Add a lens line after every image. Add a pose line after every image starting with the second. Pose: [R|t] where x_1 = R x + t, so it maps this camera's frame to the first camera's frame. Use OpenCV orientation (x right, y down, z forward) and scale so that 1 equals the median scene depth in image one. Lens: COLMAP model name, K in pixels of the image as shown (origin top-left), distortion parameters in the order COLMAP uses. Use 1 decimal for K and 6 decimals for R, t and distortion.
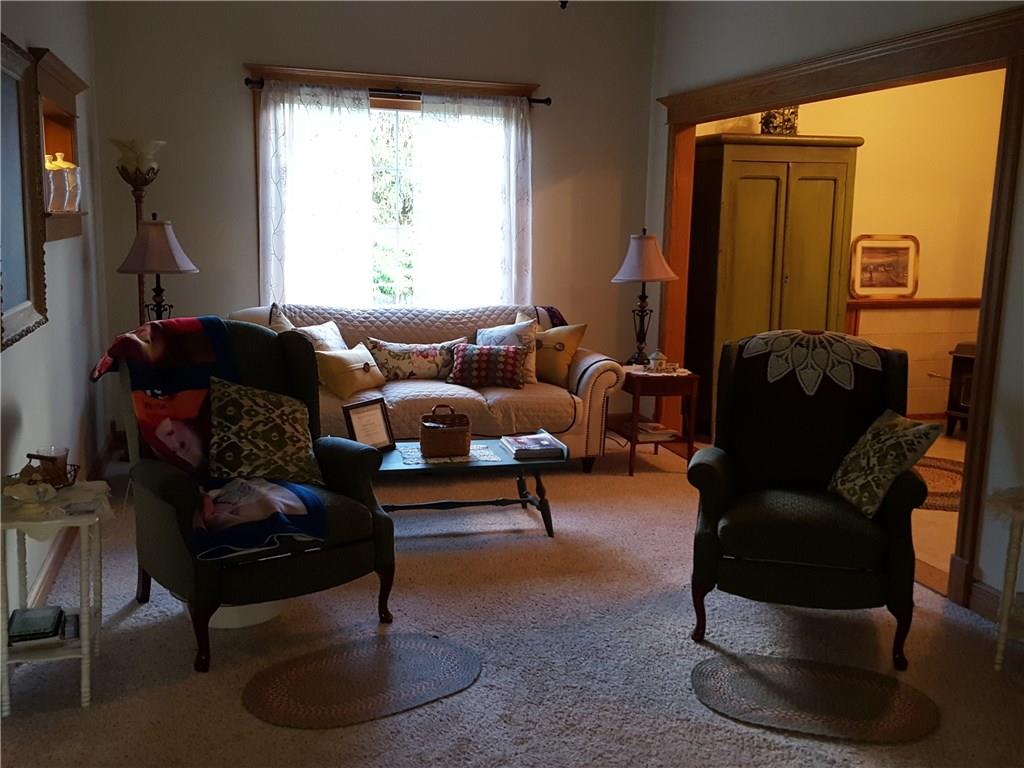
lens RADIAL K [[1005.7, 0, 511.9], [0, 1005.7, 382.1], [0, 0, 1]] dist [0.000337, 0.000000]
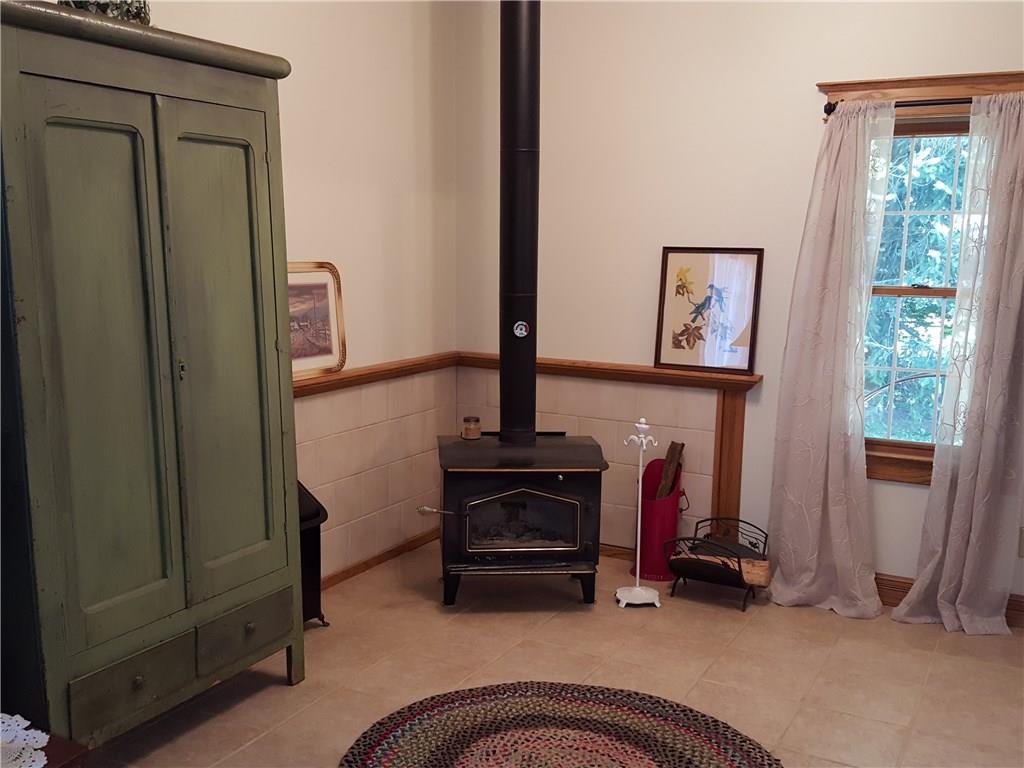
lens RADIAL K [[1005.7, 0, 511.0], [0, 1005.7, 384.7], [0, 0, 1]] dist [0.000337, 0.000000]
pose [[0.702676, -0.113147, 0.702456, 0.066015], [0.131662, 0.990902, 0.027904, -0.082505], [-0.699222, 0.072879, 0.711180, 0.547210]]
